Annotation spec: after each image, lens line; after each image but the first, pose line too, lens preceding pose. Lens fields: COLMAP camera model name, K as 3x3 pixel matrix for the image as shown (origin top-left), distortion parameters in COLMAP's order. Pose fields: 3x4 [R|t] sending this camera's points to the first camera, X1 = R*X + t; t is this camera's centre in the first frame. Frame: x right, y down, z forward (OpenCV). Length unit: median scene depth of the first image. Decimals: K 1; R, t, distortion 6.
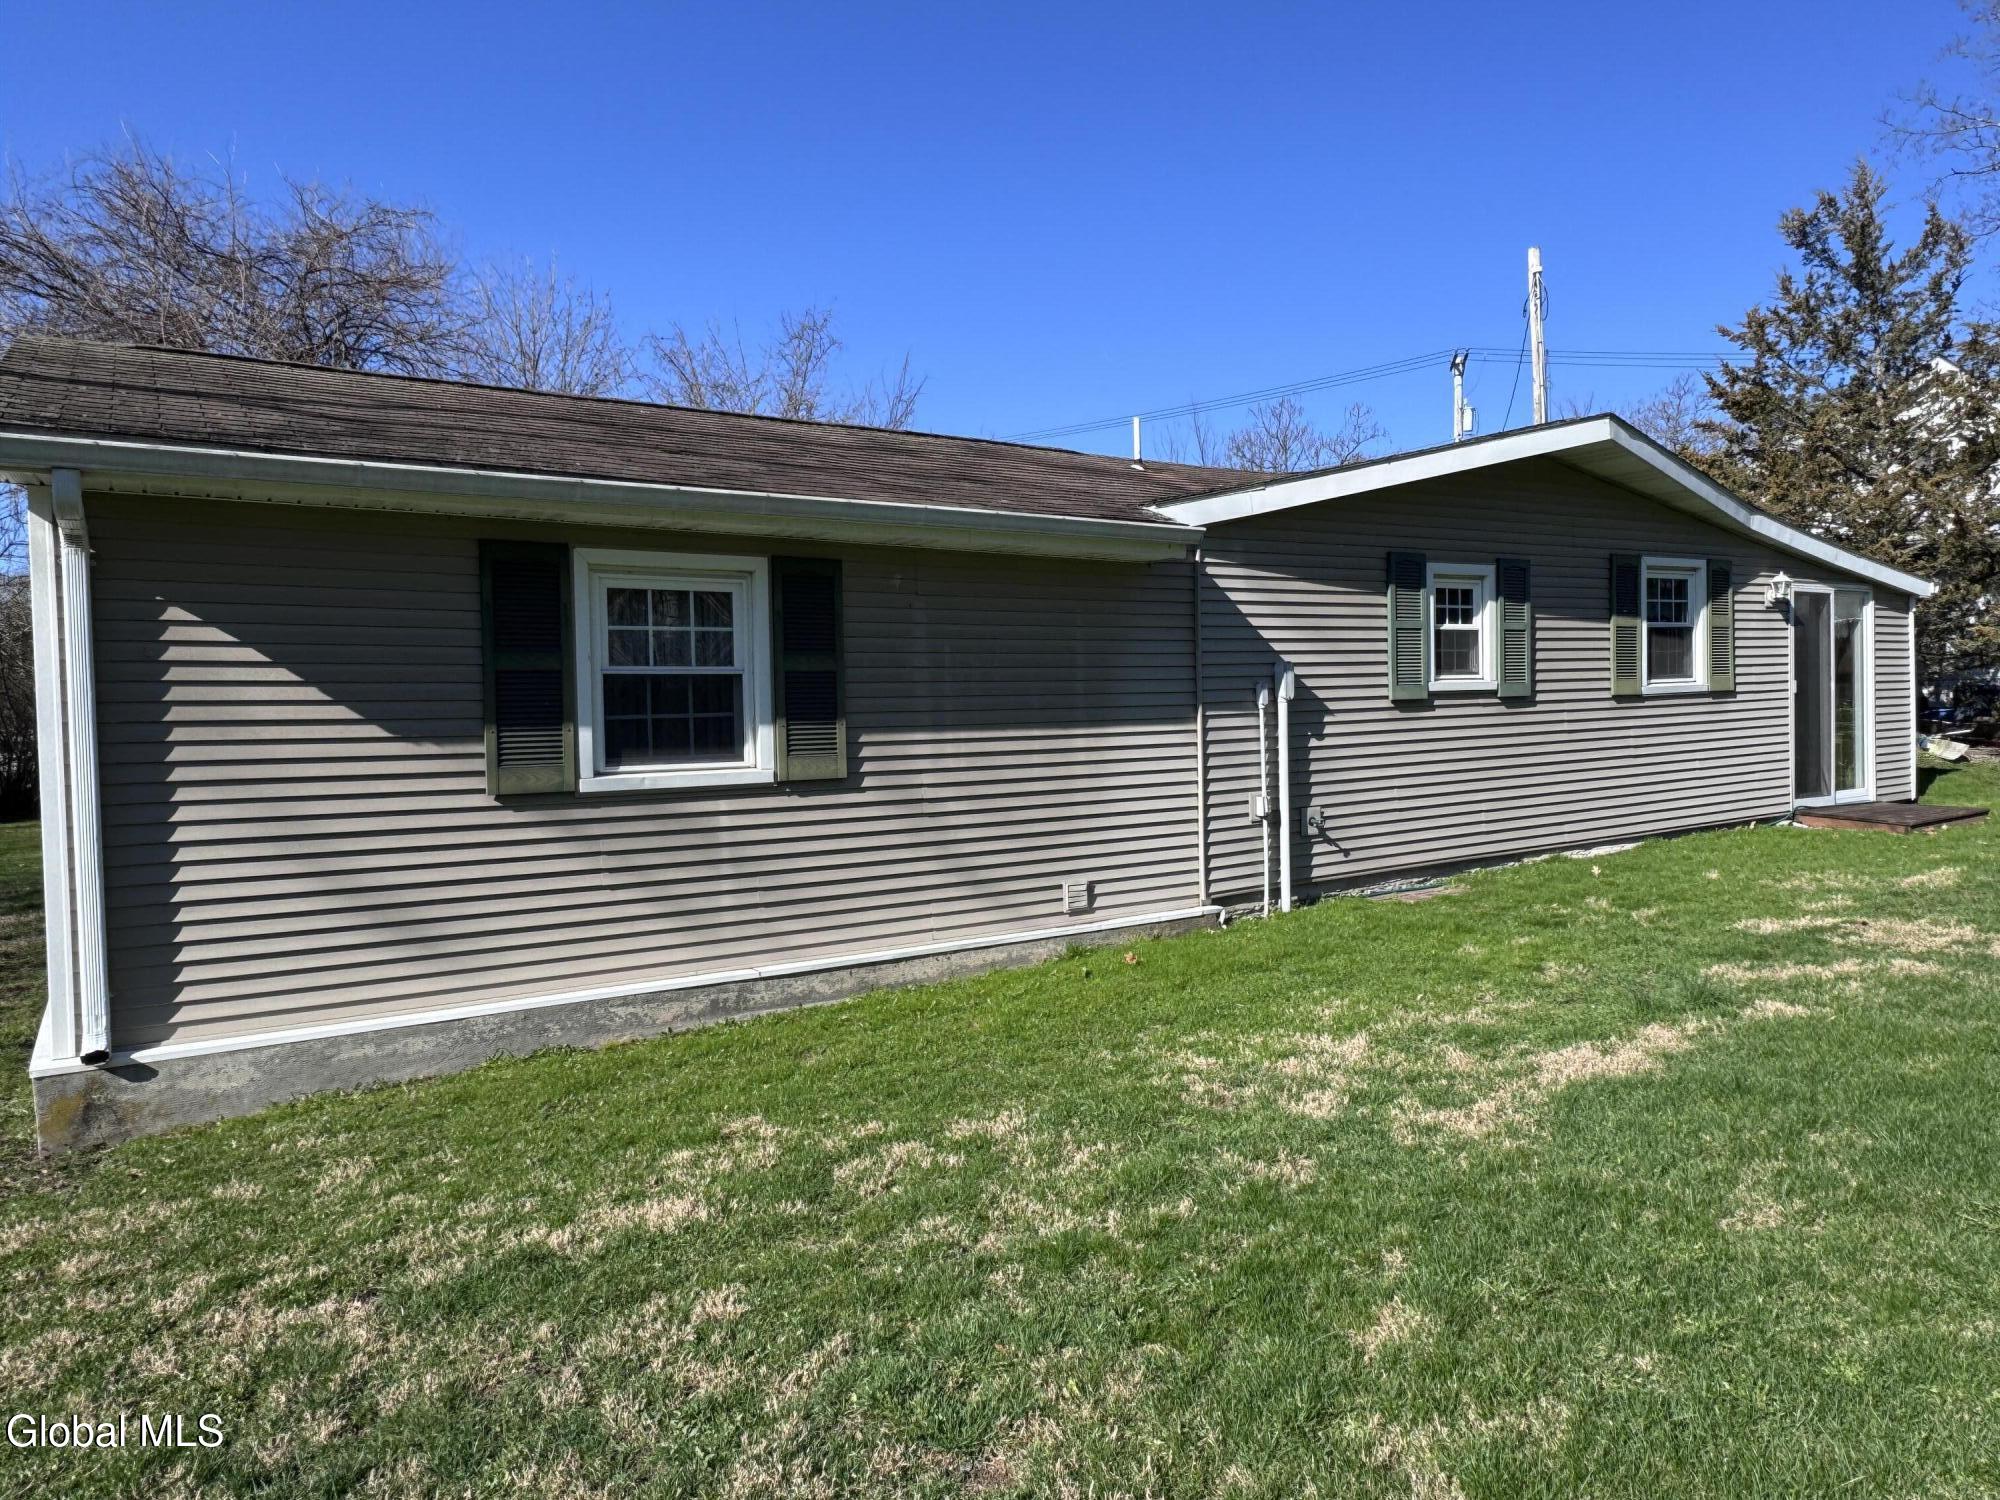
lens RADIAL K [[1272.5, 0, 999.1], [0, 1272.5, 744.0], [0, 0, 1]] dist [-0.002453, -0.003304]
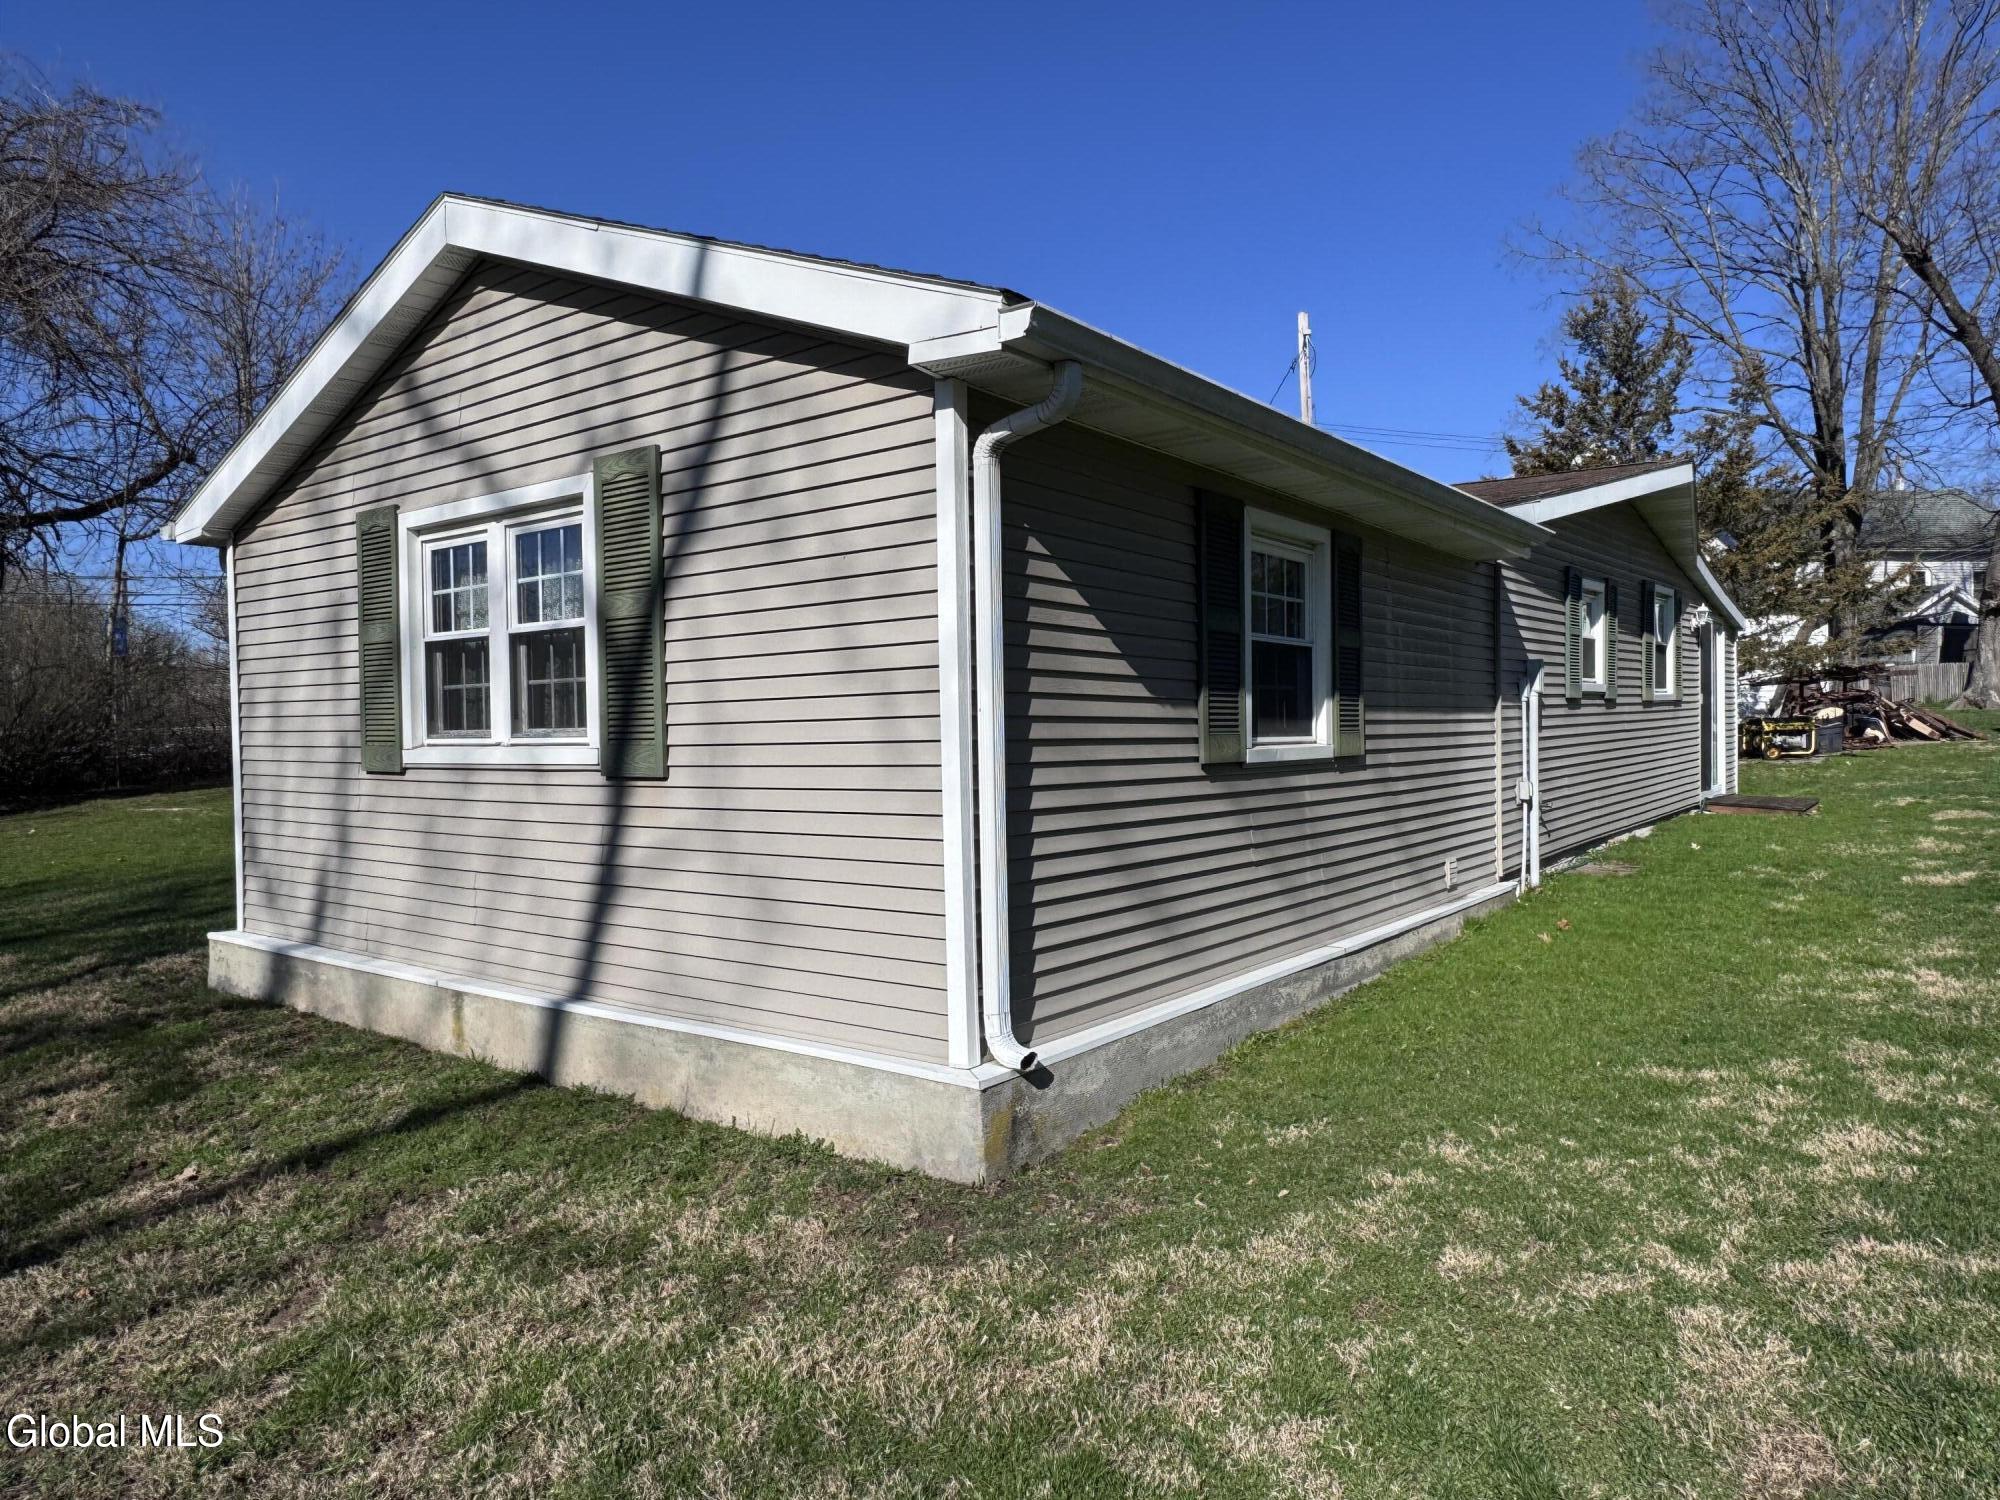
lens RADIAL K [[1272.5, 0, 1002.4], [0, 1272.5, 750.2], [0, 0, 1]] dist [-0.002453, -0.003304]
pose [[0.941784, 0.005414, 0.336174, -0.758081], [-0.000848, 0.999905, -0.013729, 0.038476], [-0.336216, 0.012645, 0.941700, 0.153918]]
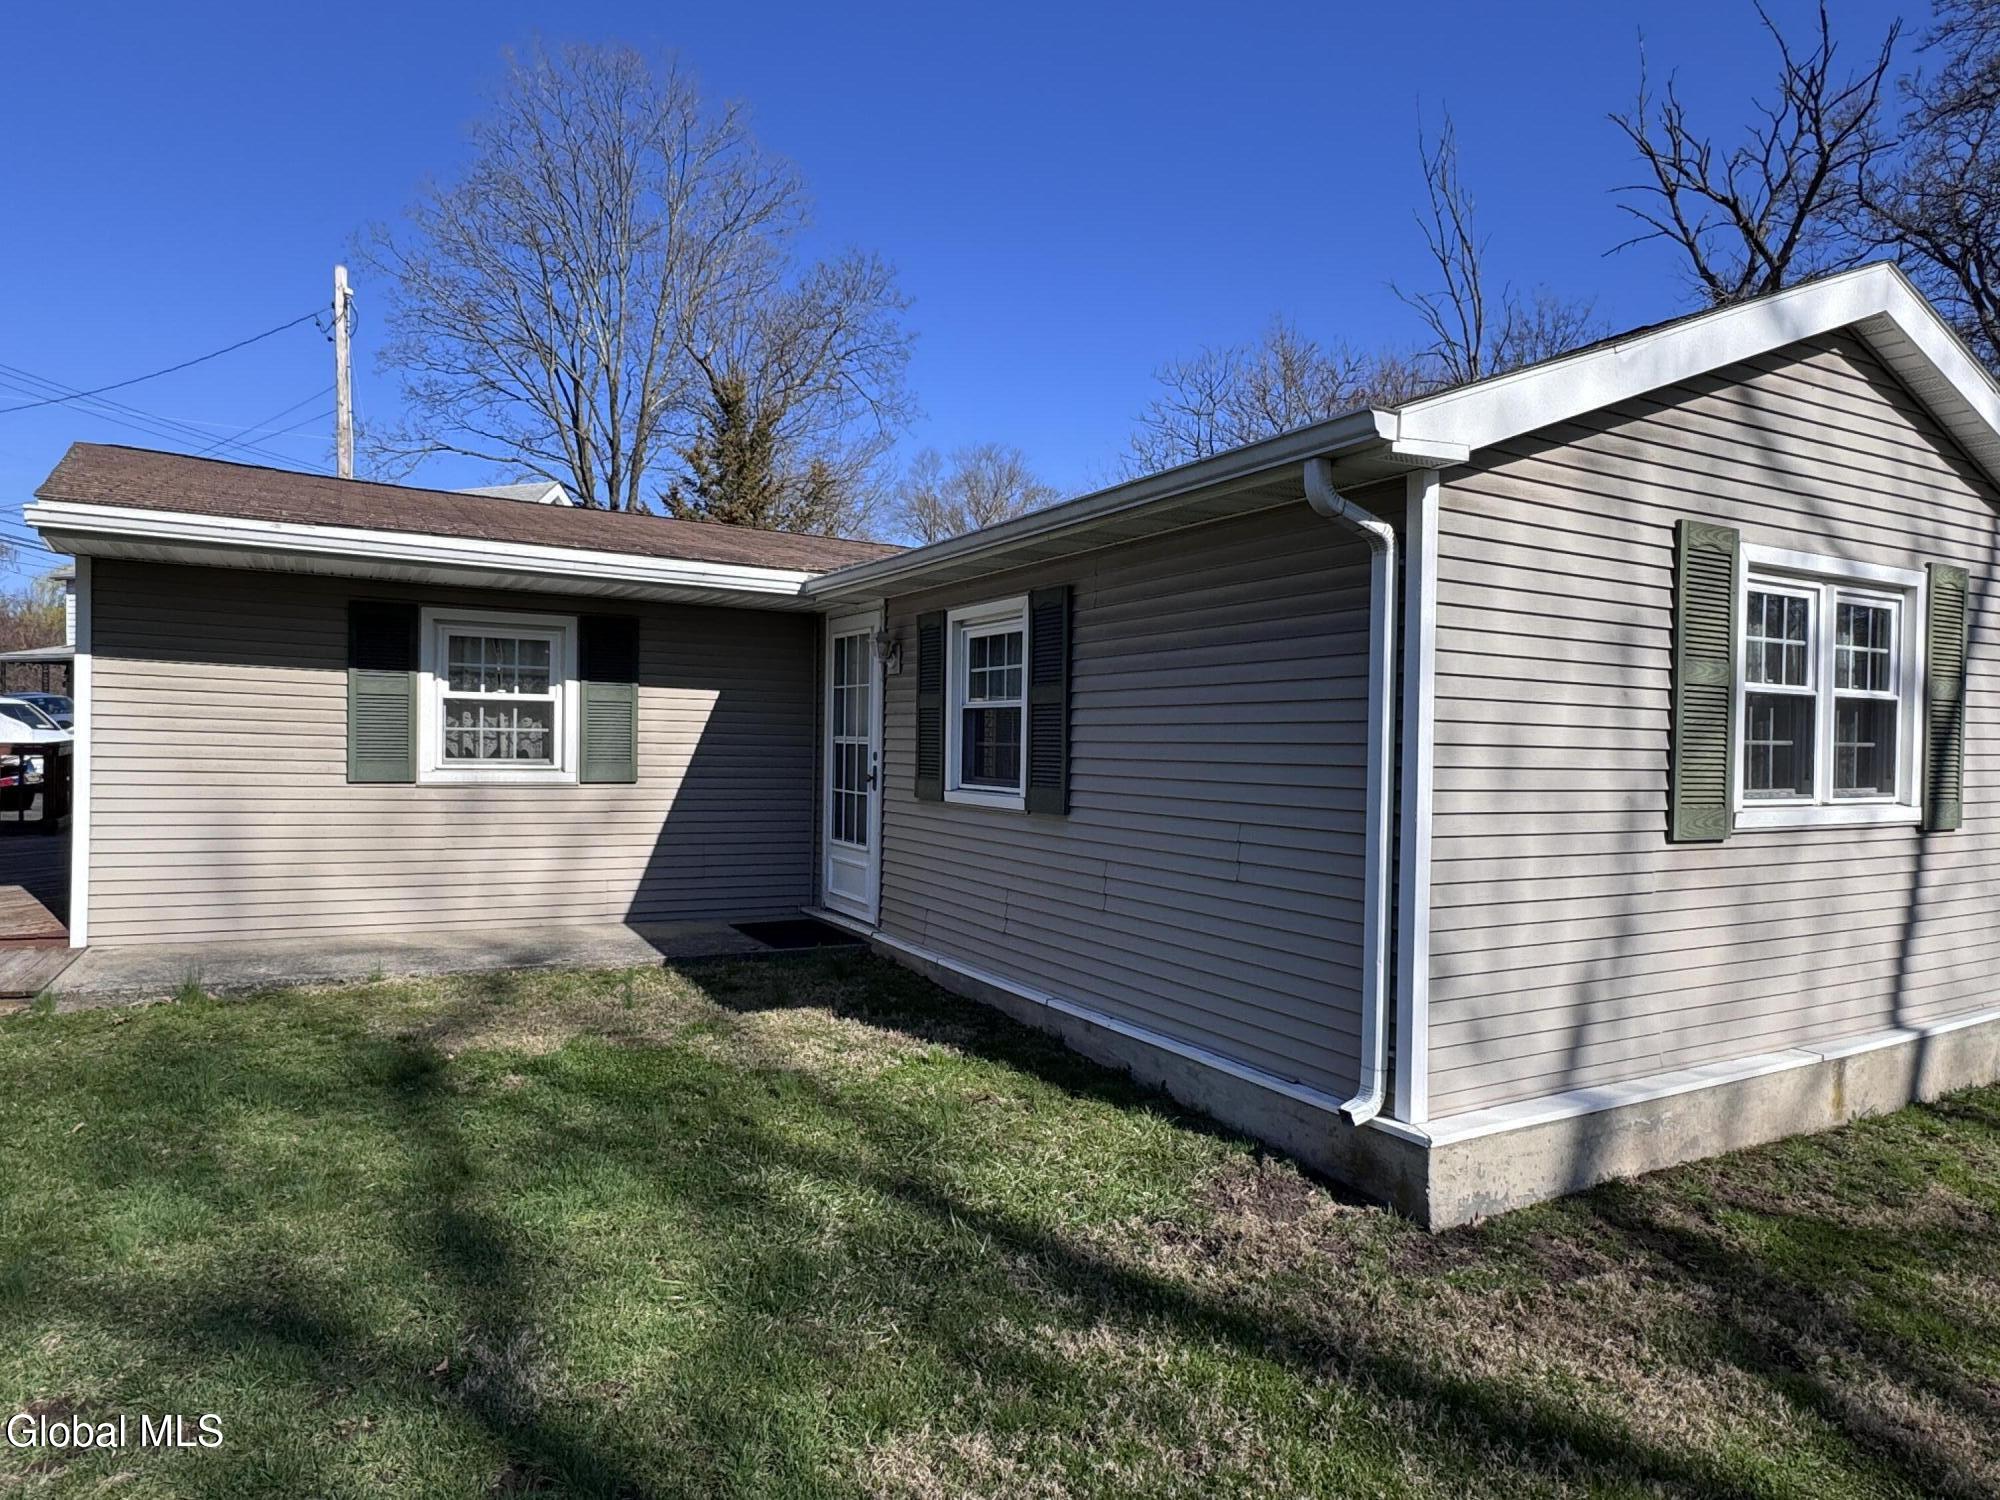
lens RADIAL K [[1223.6, 0, 1005.6], [0, 1223.6, 760.7], [0, 0, 1]] dist [-0.003670, -0.000265]
pose [[0.066634, 0.012931, 0.997694, -1.715270], [0.009438, 0.999863, -0.013590, -0.003430], [-0.997733, 0.010322, 0.066503, 1.669011]]
